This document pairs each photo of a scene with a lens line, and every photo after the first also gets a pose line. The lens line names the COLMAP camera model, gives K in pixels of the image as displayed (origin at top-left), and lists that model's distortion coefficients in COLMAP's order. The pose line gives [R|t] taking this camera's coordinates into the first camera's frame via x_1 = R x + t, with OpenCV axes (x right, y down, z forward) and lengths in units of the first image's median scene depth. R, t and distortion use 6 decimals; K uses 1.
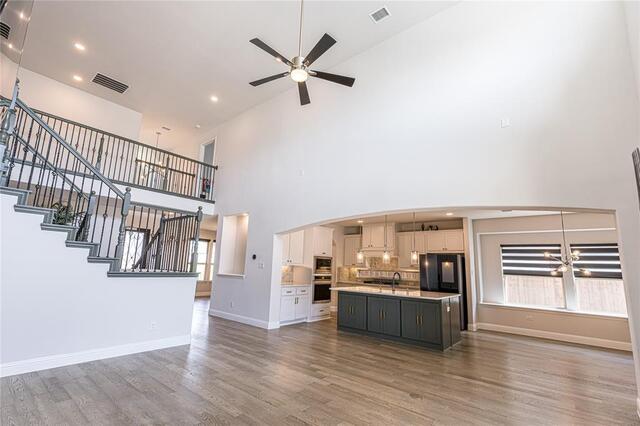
lens RADIAL K [[293.2, 0, 313.5], [0, 293.2, 218.3], [0, 0, 1]] dist [0.002955, 0.001235]
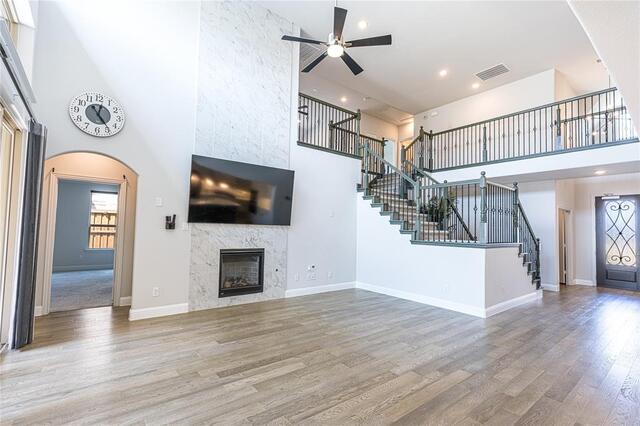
lens RADIAL K [[293.2, 0, 313.9], [0, 293.2, 217.7], [0, 0, 1]] dist [0.002955, 0.001235]
pose [[-0.203599, -0.082204, -0.975597, 0.462368], [0.129196, 0.985499, -0.110000, 0.103244], [0.970493, -0.148439, -0.190026, 0.503246]]
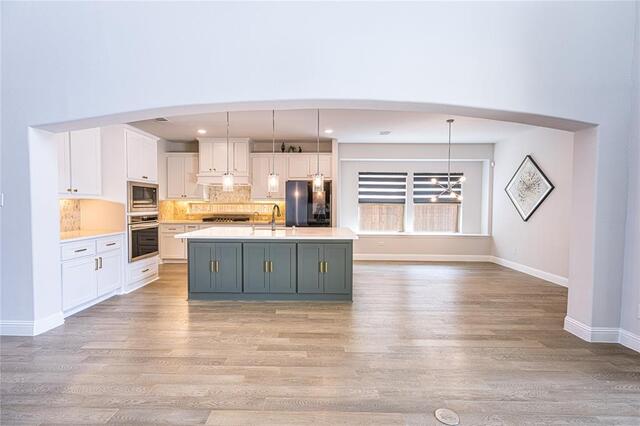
lens RADIAL K [[293.2, 0, 315.4], [0, 293.2, 215.0], [0, 0, 1]] dist [0.002955, 0.001235]
pose [[0.775320, -0.056956, 0.628995, -0.084882], [-0.080233, 0.978974, 0.187545, 0.063629], [-0.626452, -0.195874, 0.754448, 0.375643]]
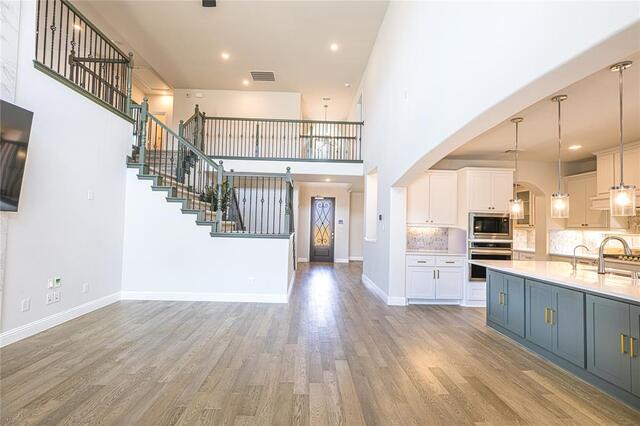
lens RADIAL K [[293.2, 0, 313.3], [0, 293.2, 214.9], [0, 0, 1]] dist [0.002955, 0.001235]
pose [[0.661920, -0.048166, -0.748025, 0.300145], [0.121504, 0.991630, 0.043666, 0.065789], [0.739661, -0.119791, 0.662232, 0.312788]]
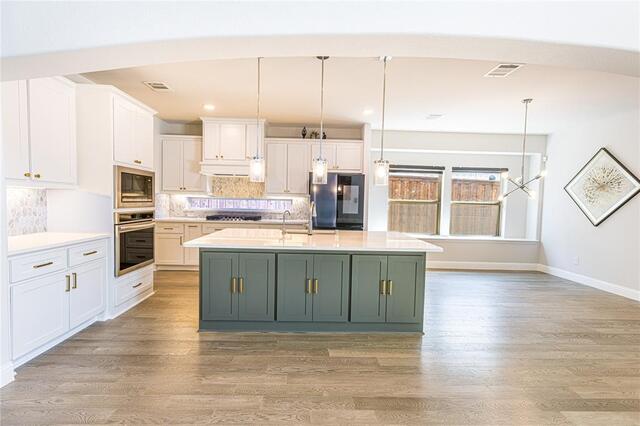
lens RADIAL K [[293.2, 0, 315.3], [0, 293.2, 215.7], [0, 0, 1]] dist [0.002955, 0.001235]
pose [[0.749392, -0.053499, 0.659962, -0.068978], [-0.104175, 0.974790, 0.197312, 0.095750], [-0.653880, -0.216616, 0.724927, 0.559785]]
